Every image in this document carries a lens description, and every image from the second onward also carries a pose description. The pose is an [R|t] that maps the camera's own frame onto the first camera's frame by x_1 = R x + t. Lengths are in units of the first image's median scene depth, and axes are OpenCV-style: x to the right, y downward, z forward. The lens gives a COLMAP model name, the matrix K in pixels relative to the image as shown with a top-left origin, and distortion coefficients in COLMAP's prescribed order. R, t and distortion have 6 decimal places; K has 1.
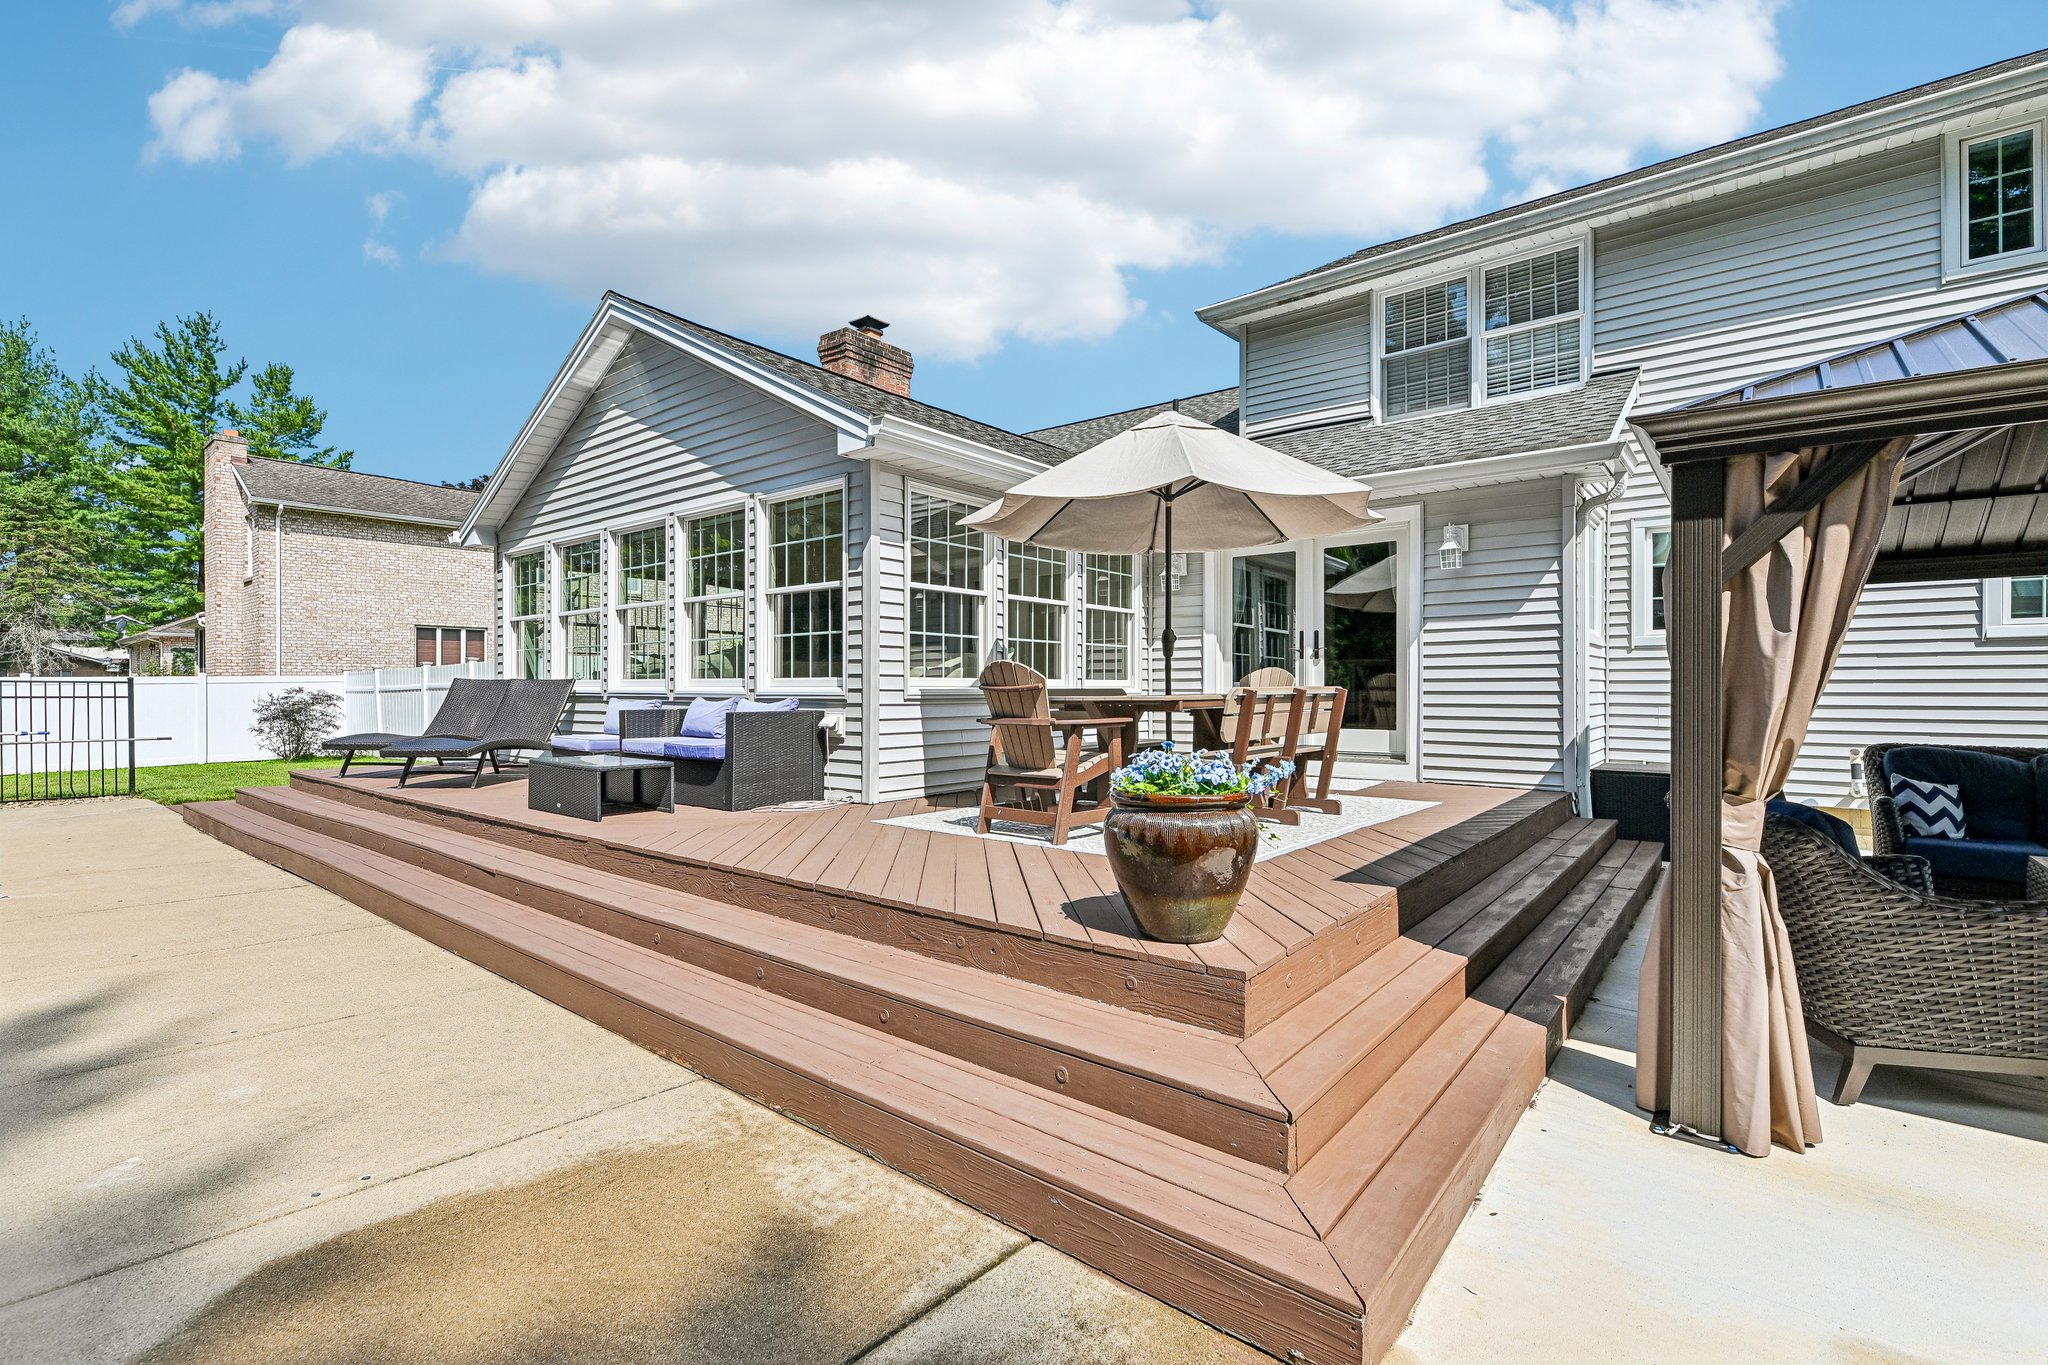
lens RADIAL K [[902.2, 0, 1039.3], [0, 902.2, 688.5], [0, 0, 1]] dist [-0.000663, -0.000432]
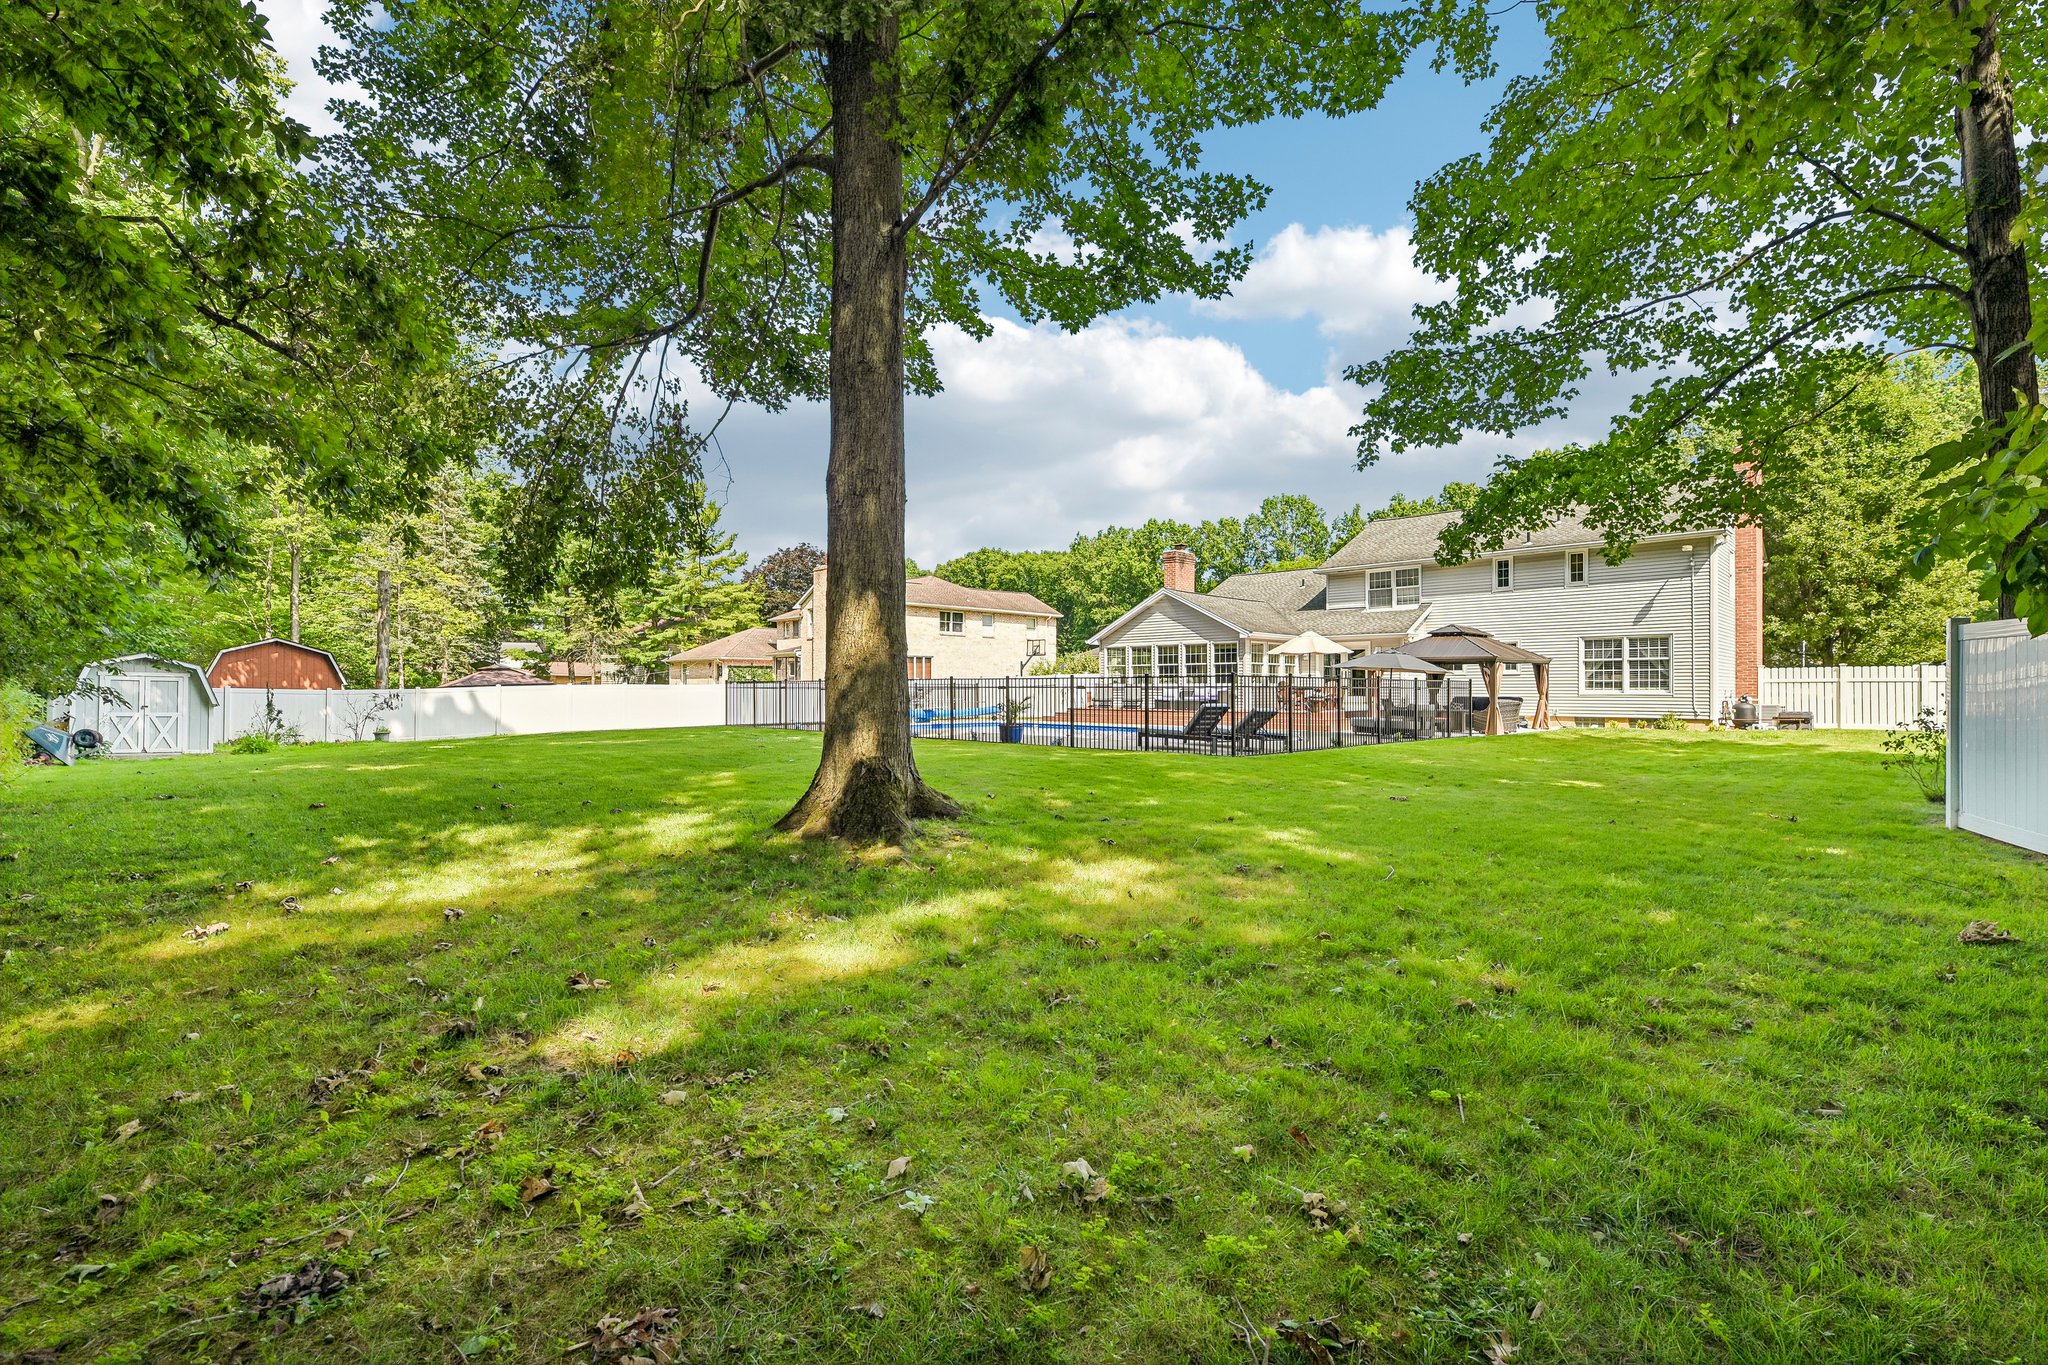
lens RADIAL K [[902.2, 0, 1031.8], [0, 902.2, 685.7], [0, 0, 1]] dist [-0.000663, -0.000432]
pose [[0.993527, -0.000589, -0.113599, -0.097147], [0.000094, 0.999990, -0.004362, 0.002445], [0.113601, 0.004323, 0.993517, -0.491919]]
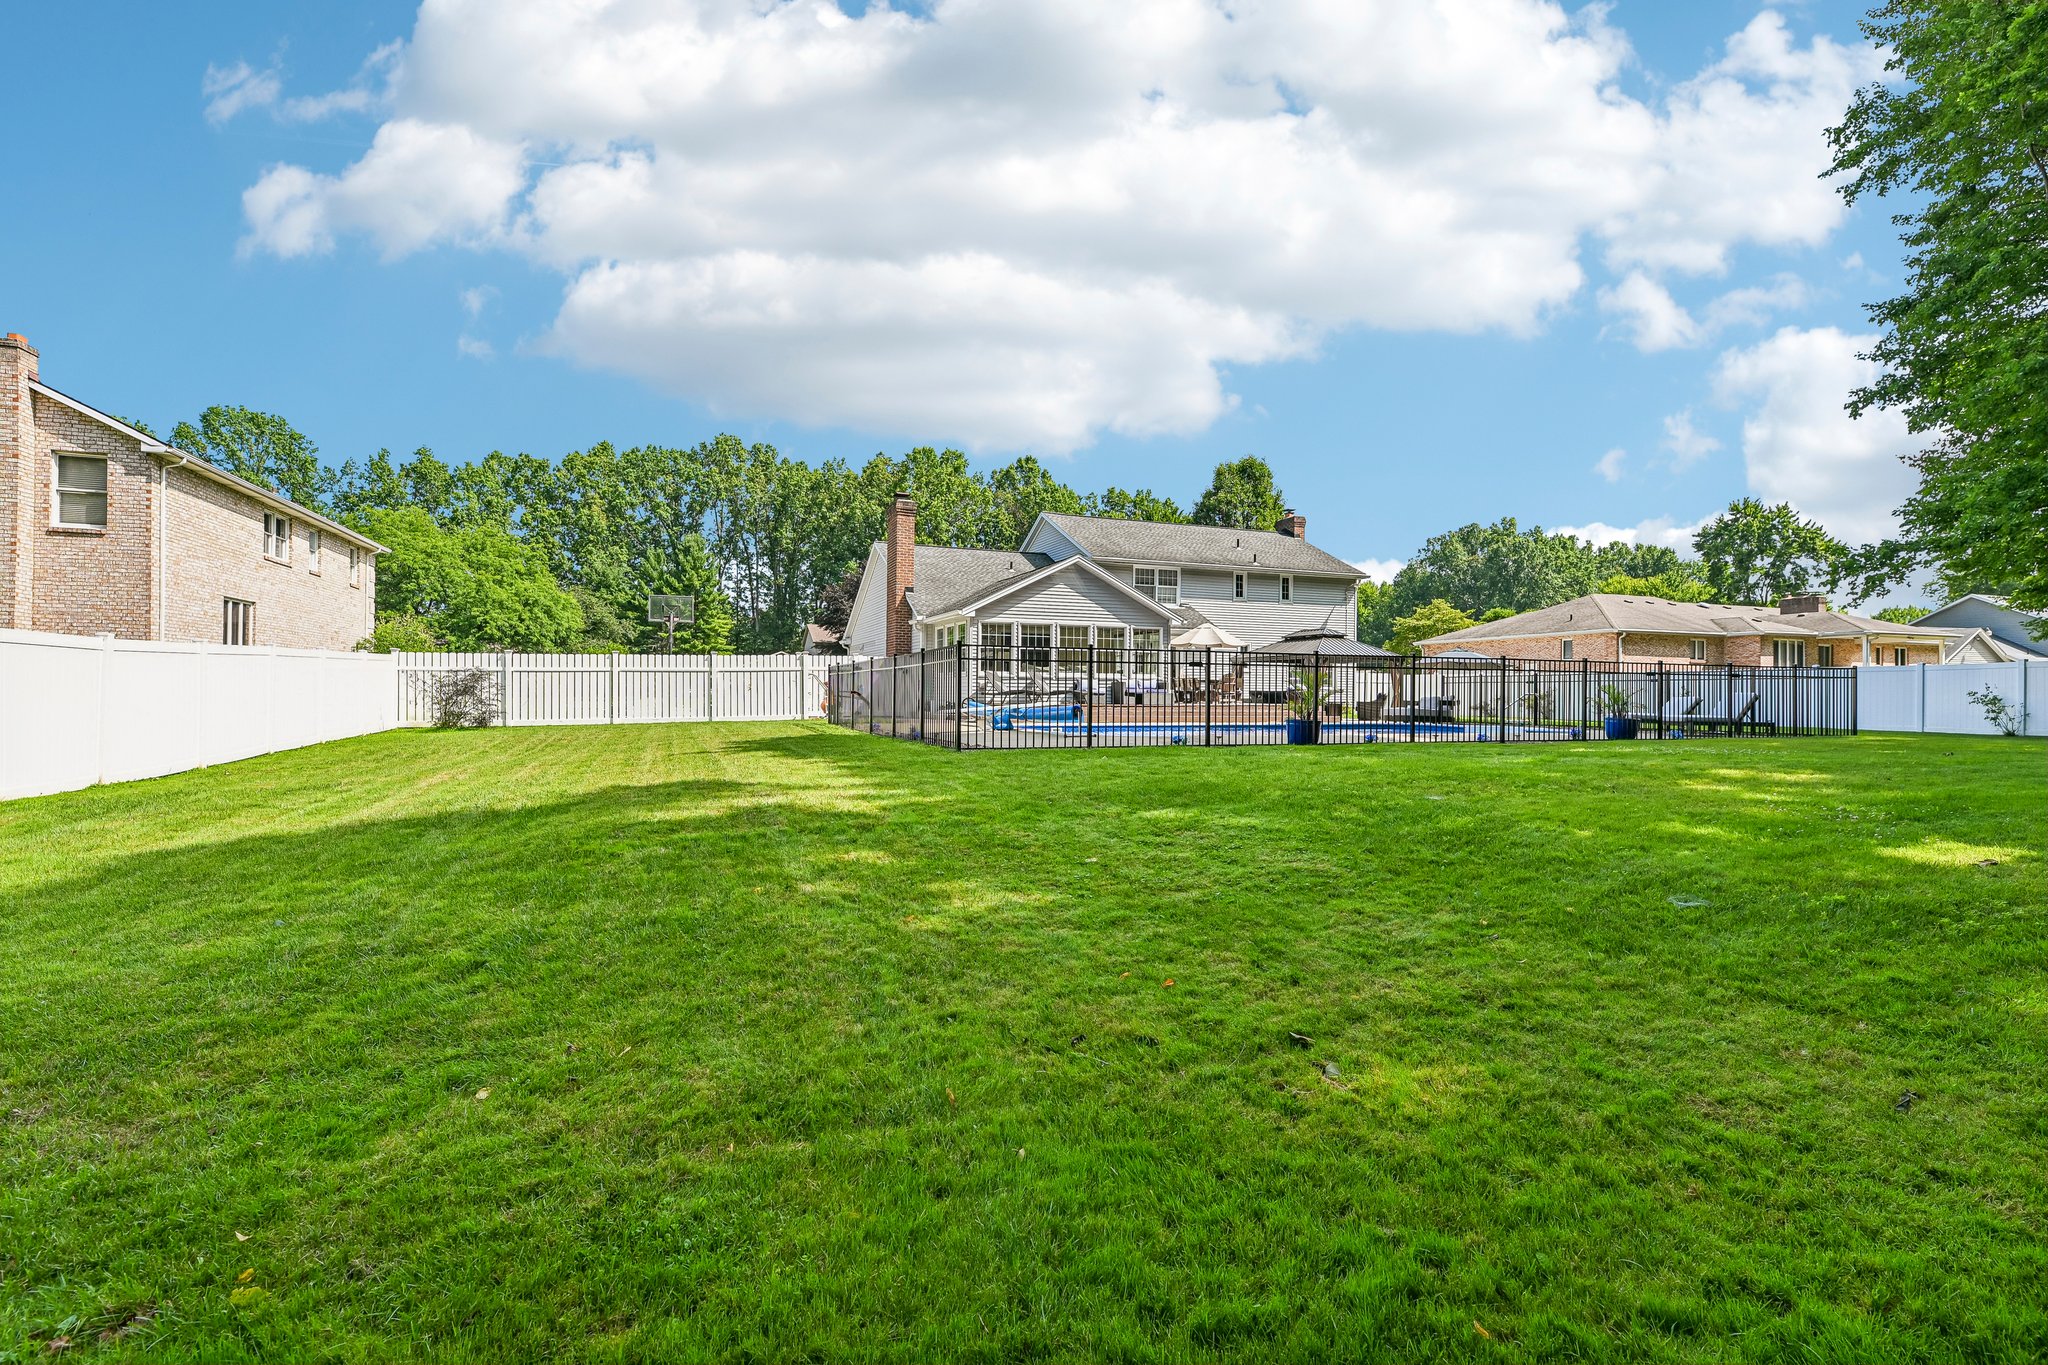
lens RADIAL K [[916.4, 0, 1029.5], [0, 916.4, 690.5], [0, 0, 1]] dist [-0.002578, -0.001842]
pose [[0.497124, 0.004188, 0.867669, -0.546614], [-0.005795, 0.999982, -0.001506, 0.008491], [-0.867660, -0.004280, 0.497139, -0.075092]]
